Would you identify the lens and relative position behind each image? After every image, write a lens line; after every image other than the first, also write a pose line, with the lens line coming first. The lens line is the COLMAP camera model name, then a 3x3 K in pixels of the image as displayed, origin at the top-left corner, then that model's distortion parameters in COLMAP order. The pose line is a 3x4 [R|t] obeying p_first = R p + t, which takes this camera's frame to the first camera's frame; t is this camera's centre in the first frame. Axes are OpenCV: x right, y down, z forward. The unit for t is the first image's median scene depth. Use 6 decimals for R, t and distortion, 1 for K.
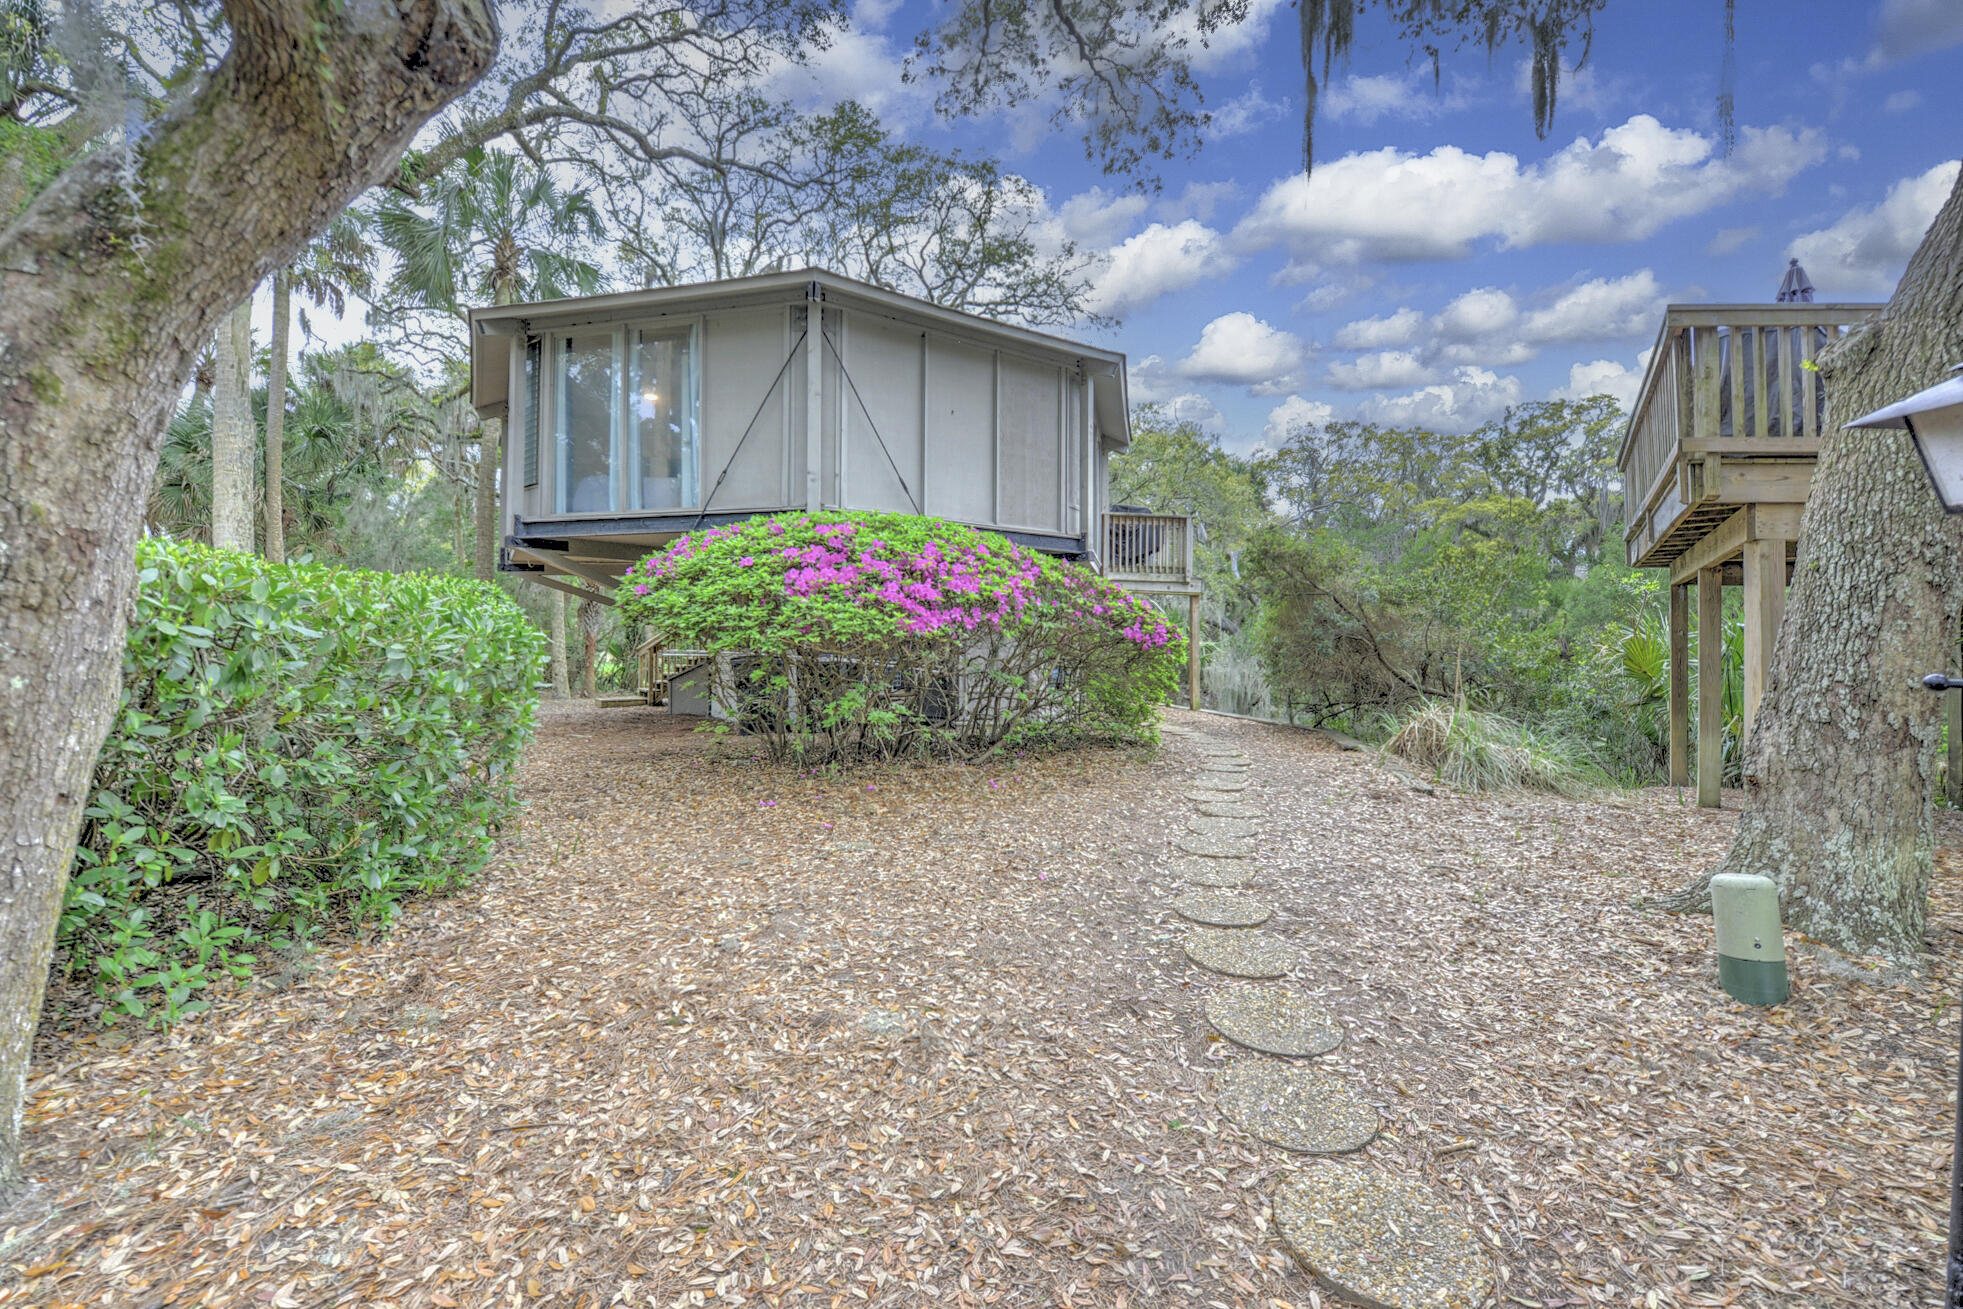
lens RADIAL K [[801.8, 0, 981.6], [0, 801.8, 651.5], [0, 0, 1]] dist [-0.017262, -0.002098]
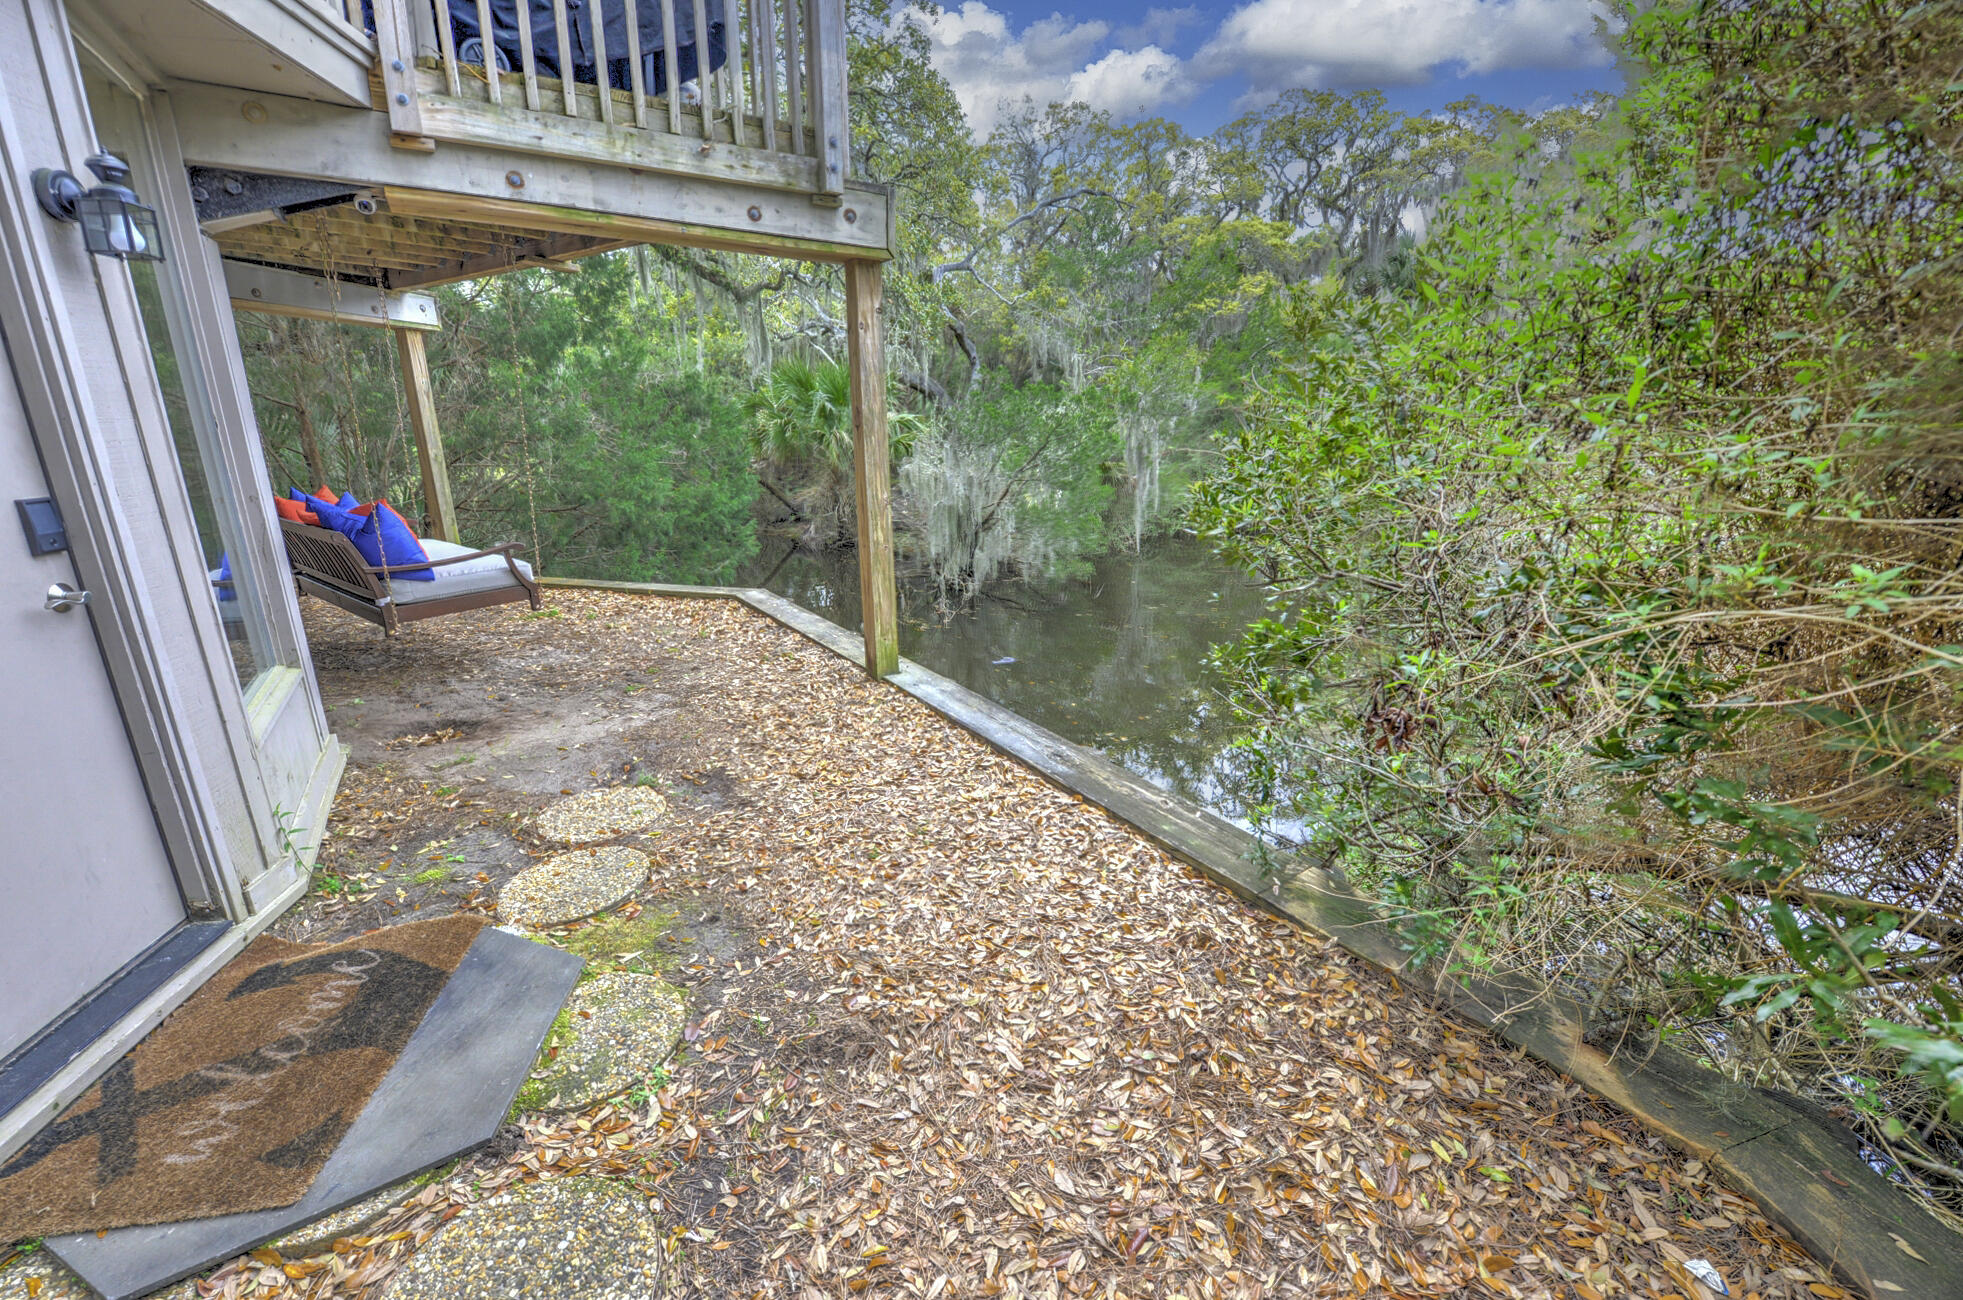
lens RADIAL K [[809.2, 0, 976.2], [0, 809.2, 652.9], [0, 0, 1]] dist [-0.016709, -0.001726]
pose [[0.933498, -0.109228, 0.341543, 0.142565], [0.008927, 0.959262, 0.282379, -0.015433], [-0.358473, -0.260551, 0.896443, 0.520679]]
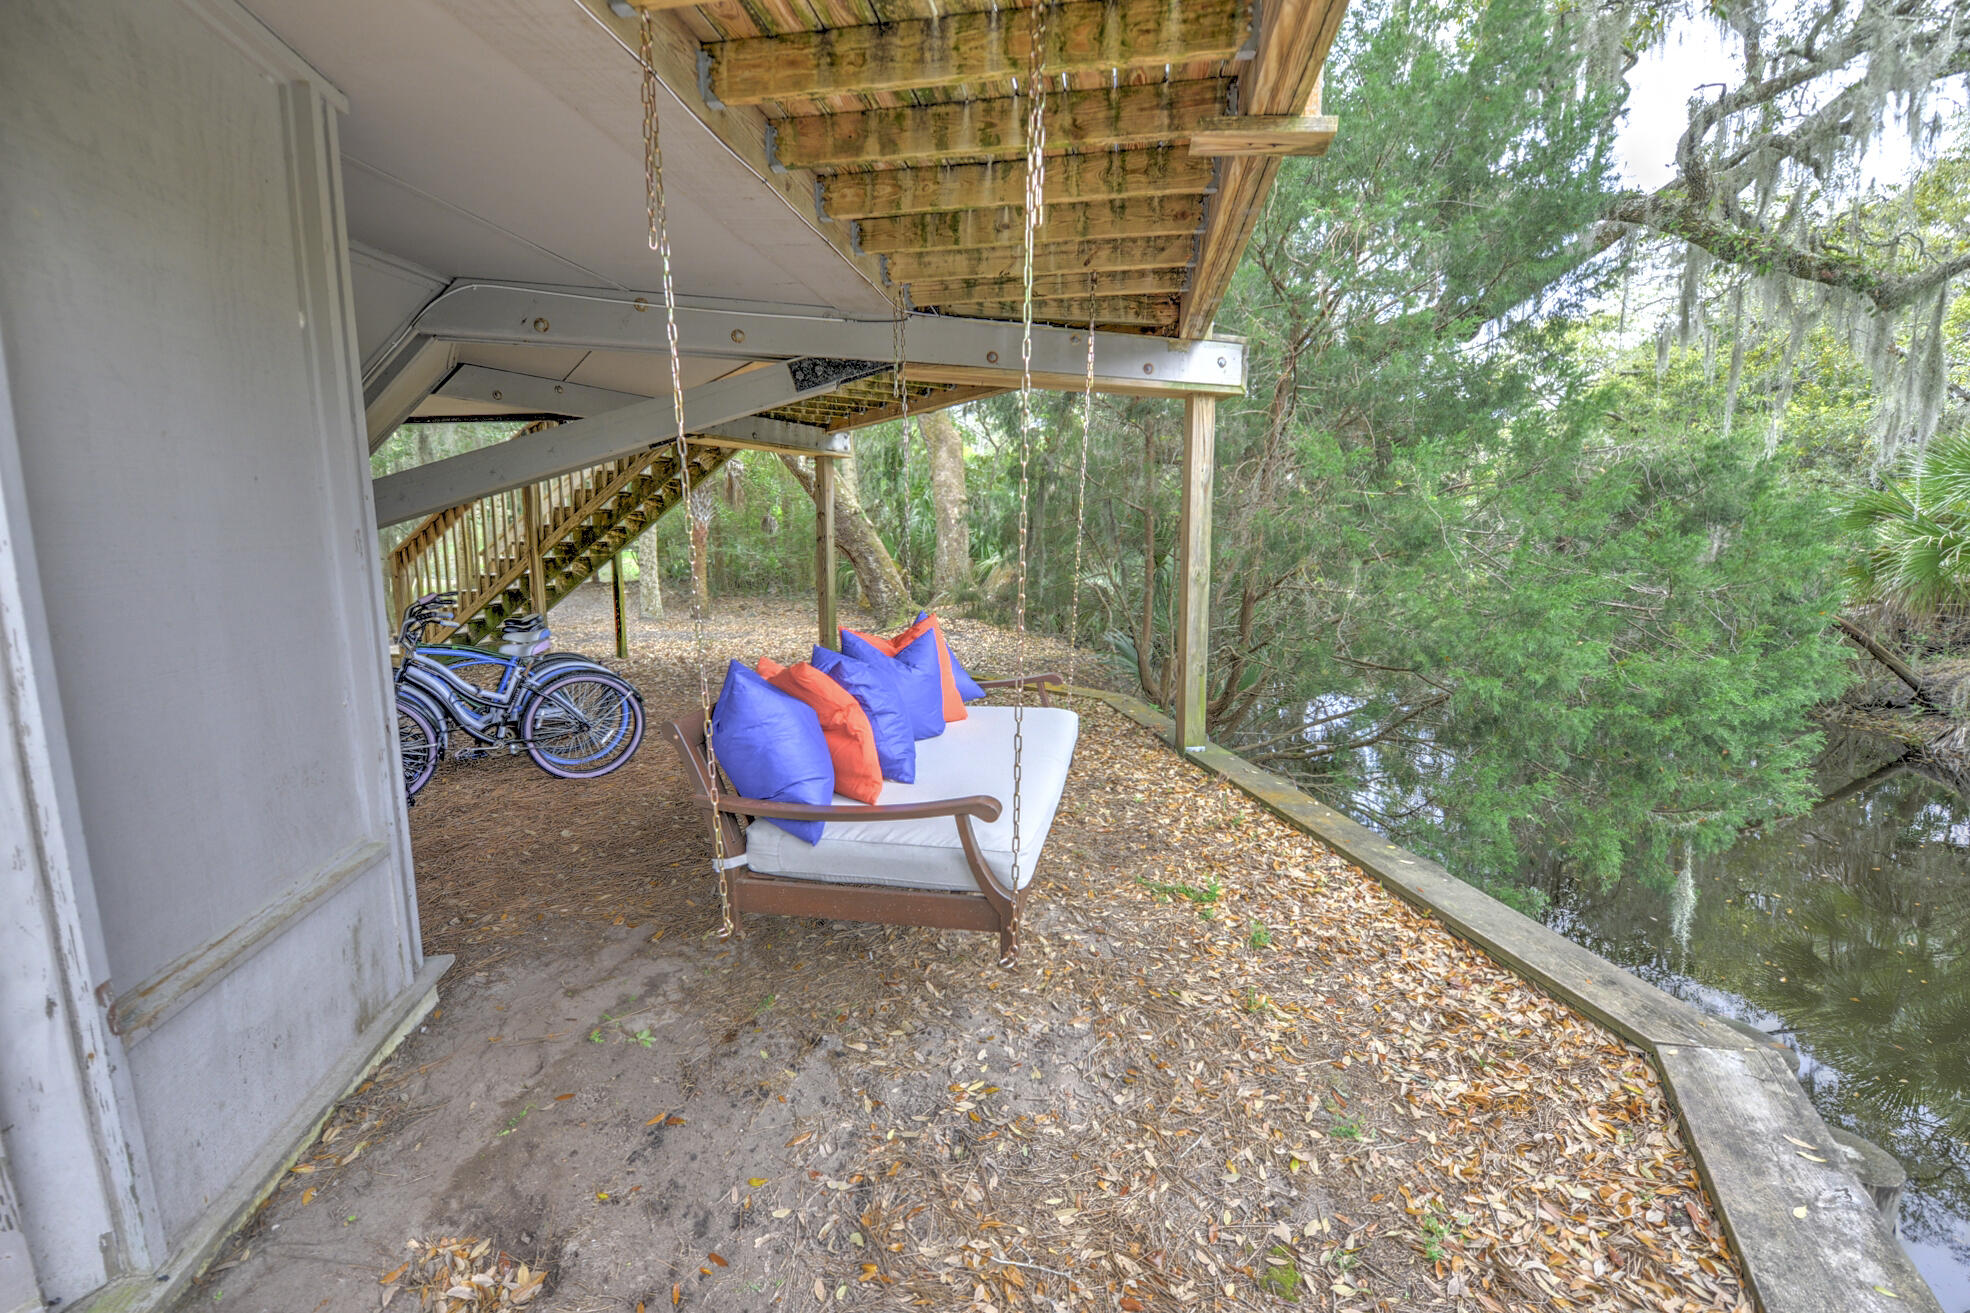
lens RADIAL K [[804.6, 0, 982.4], [0, 804.6, 646.0], [0, 0, 1]] dist [-0.017262, -0.002098]
pose [[0.744226, 0.092955, -0.661428, 0.148411], [0.000425, 0.990203, 0.139638, -0.014869], [0.667927, -0.104203, 0.736895, 0.577155]]
